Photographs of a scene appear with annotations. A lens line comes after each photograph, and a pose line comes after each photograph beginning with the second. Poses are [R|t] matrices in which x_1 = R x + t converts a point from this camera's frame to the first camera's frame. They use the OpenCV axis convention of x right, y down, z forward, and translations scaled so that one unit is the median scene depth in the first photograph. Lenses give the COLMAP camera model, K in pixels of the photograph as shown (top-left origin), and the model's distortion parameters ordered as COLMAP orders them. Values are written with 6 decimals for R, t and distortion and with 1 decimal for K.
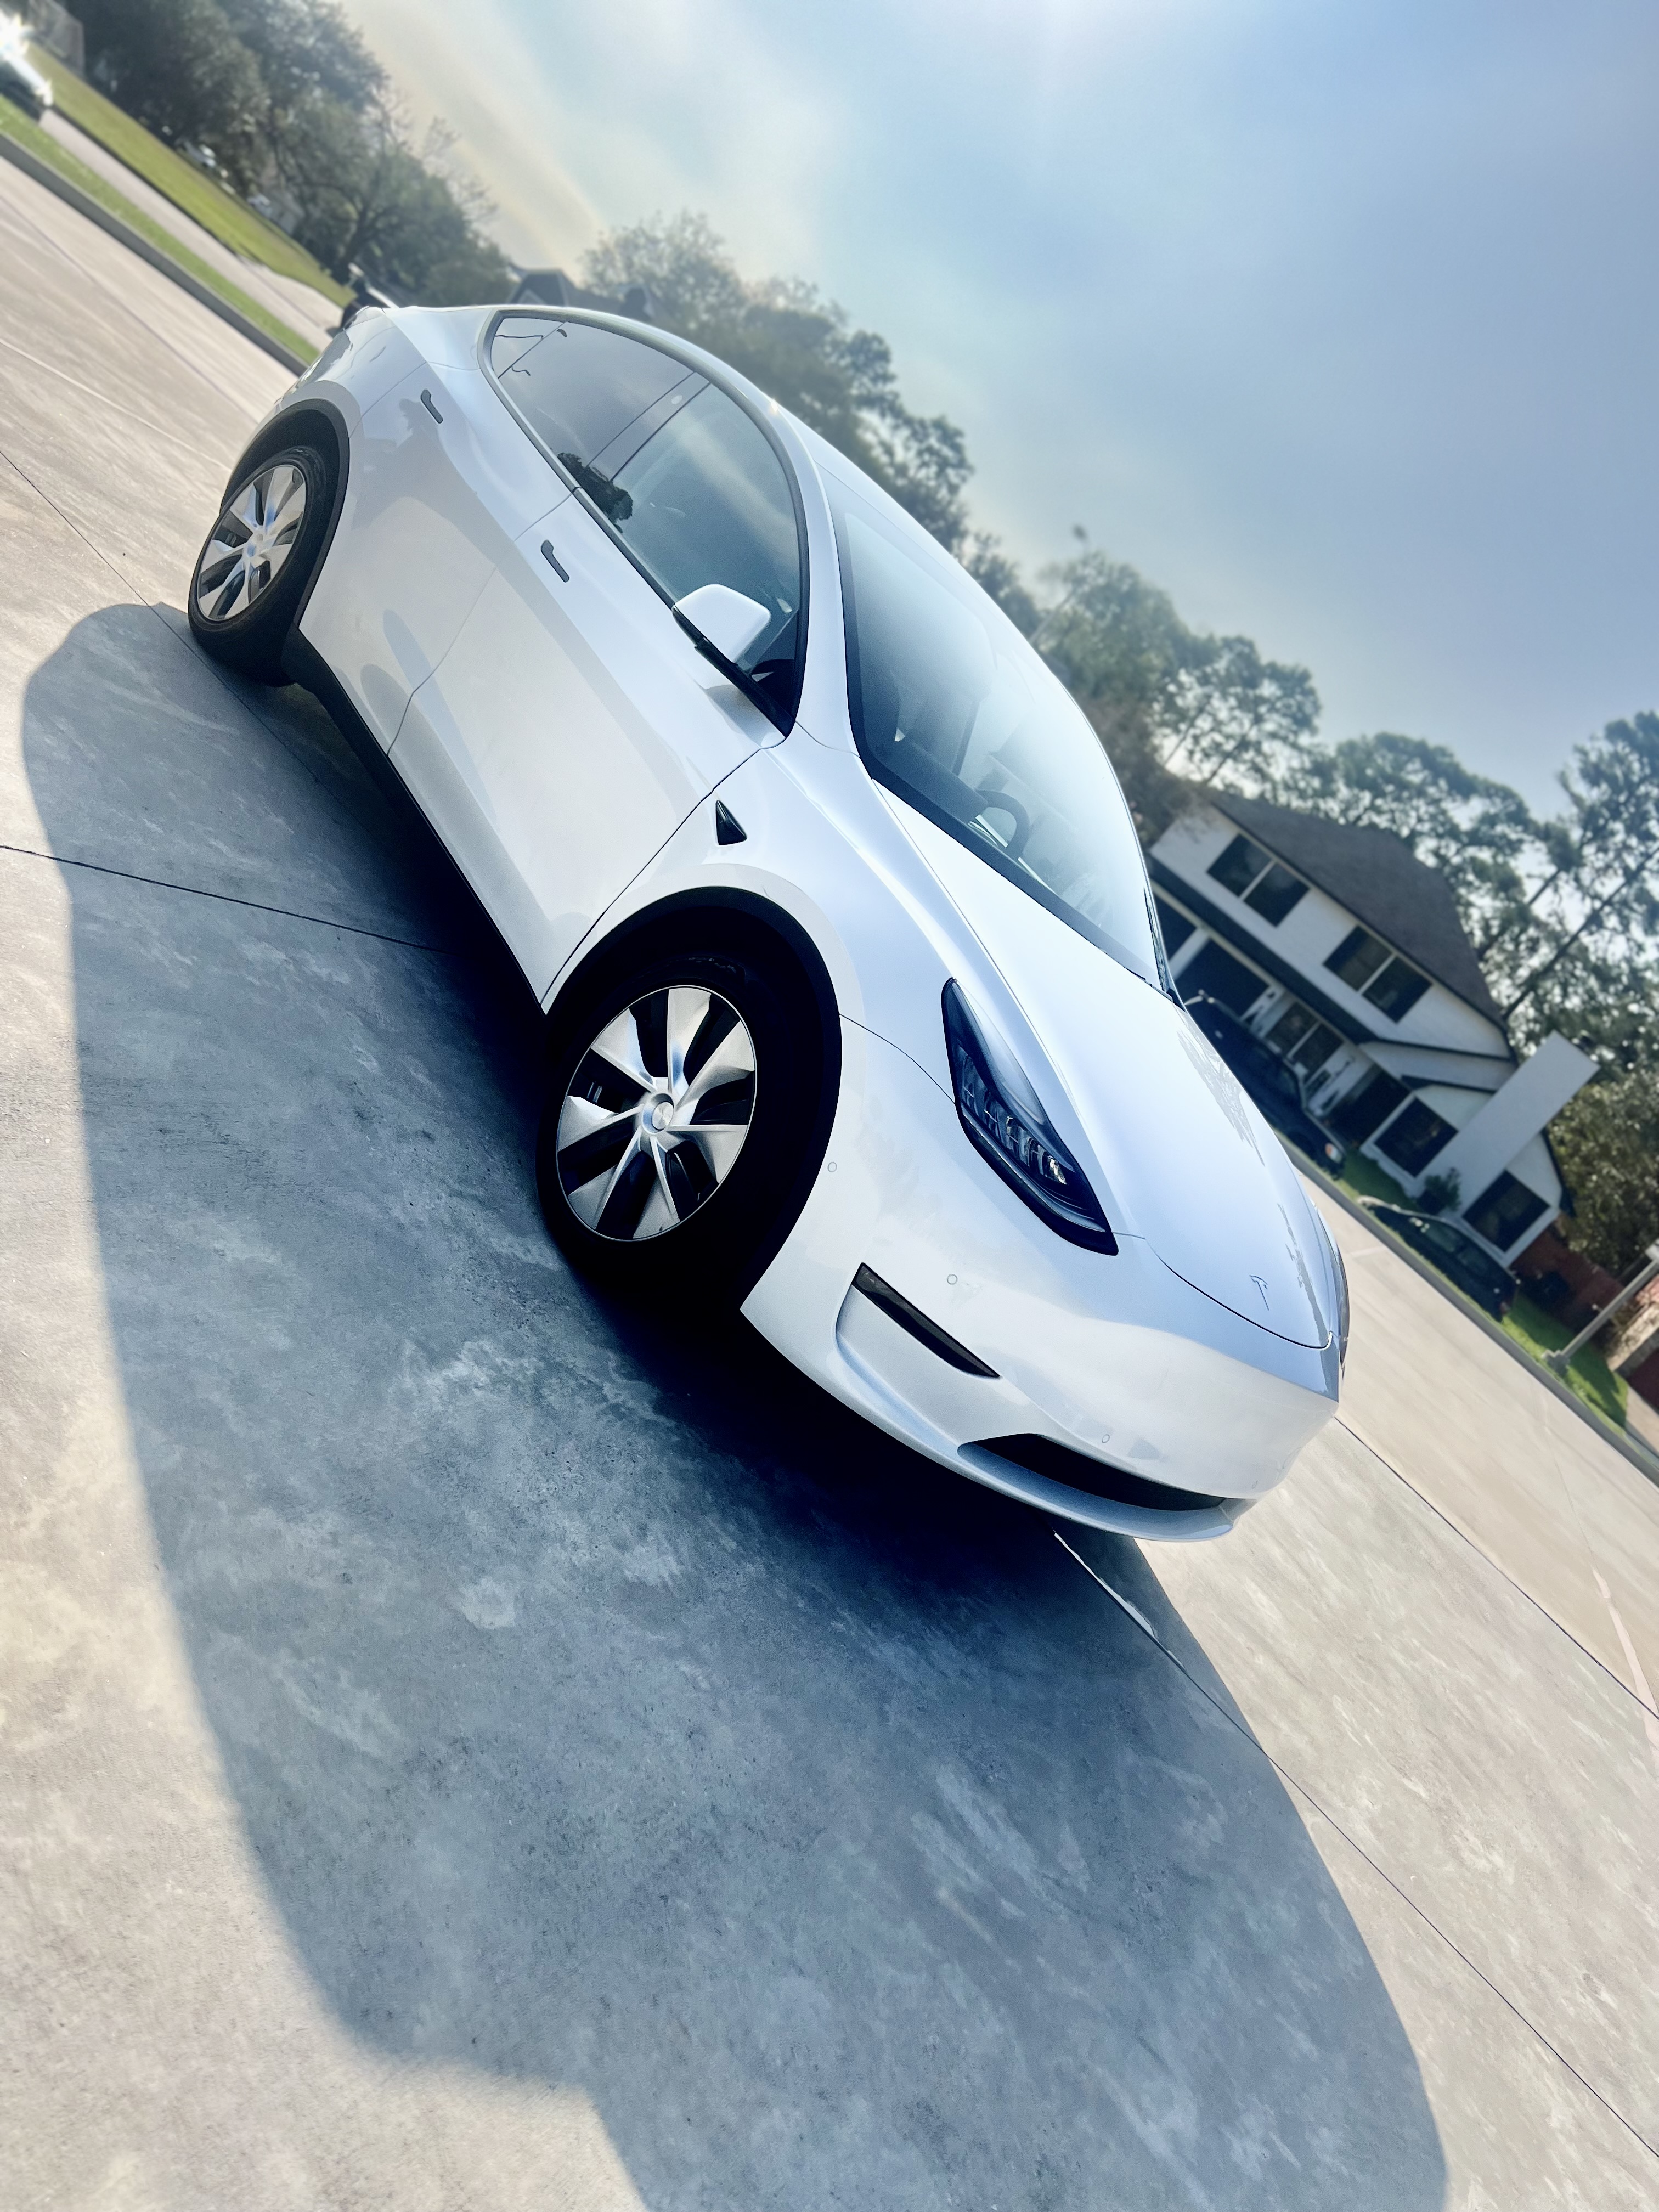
lens RADIAL K [[1655.6, 0, 829.5], [0, 1655.6, 1106.0], [0, 0, 1]] dist [0.012377, -0.003677]
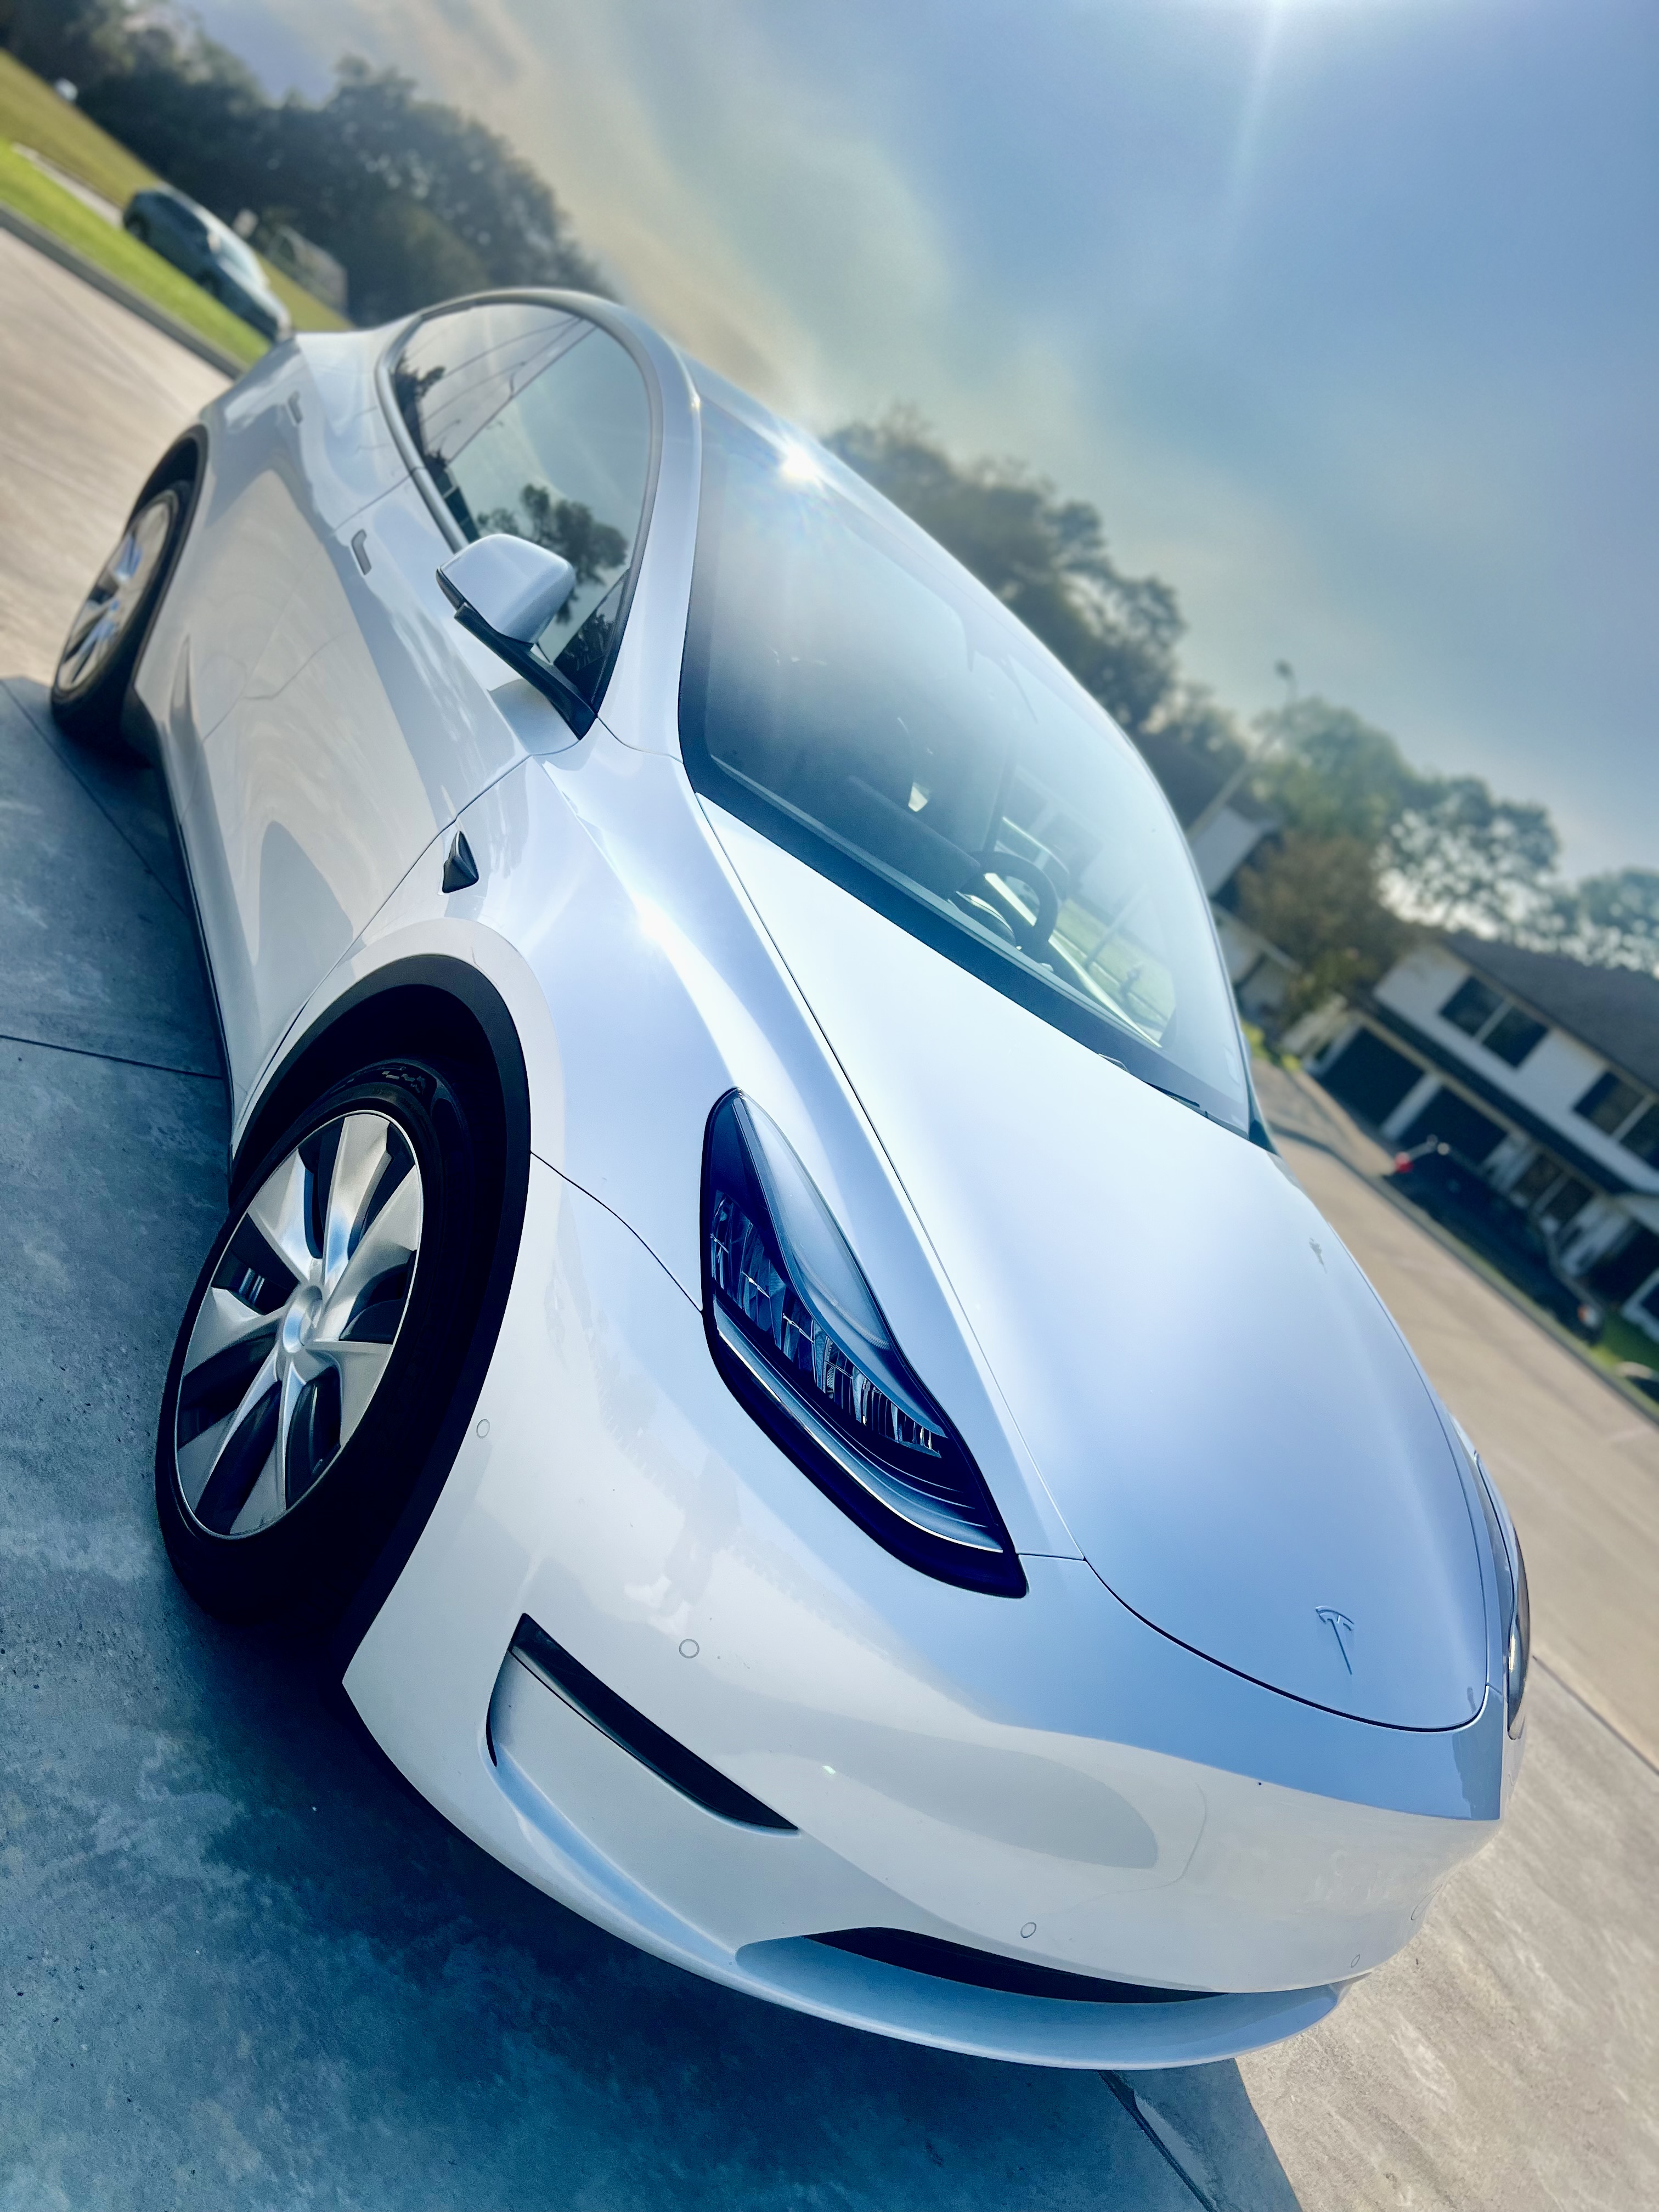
lens RADIAL K [[1673.2, 0, 834.4], [0, 1673.2, 1076.6], [0, 0, 1]] dist [0.032250, -0.043897]
pose [[0.991902, -0.015782, -0.126025, 0.104749], [0.001792, 0.993890, -0.110361, -0.009764], [0.126997, 0.109241, 0.985869, 0.244003]]
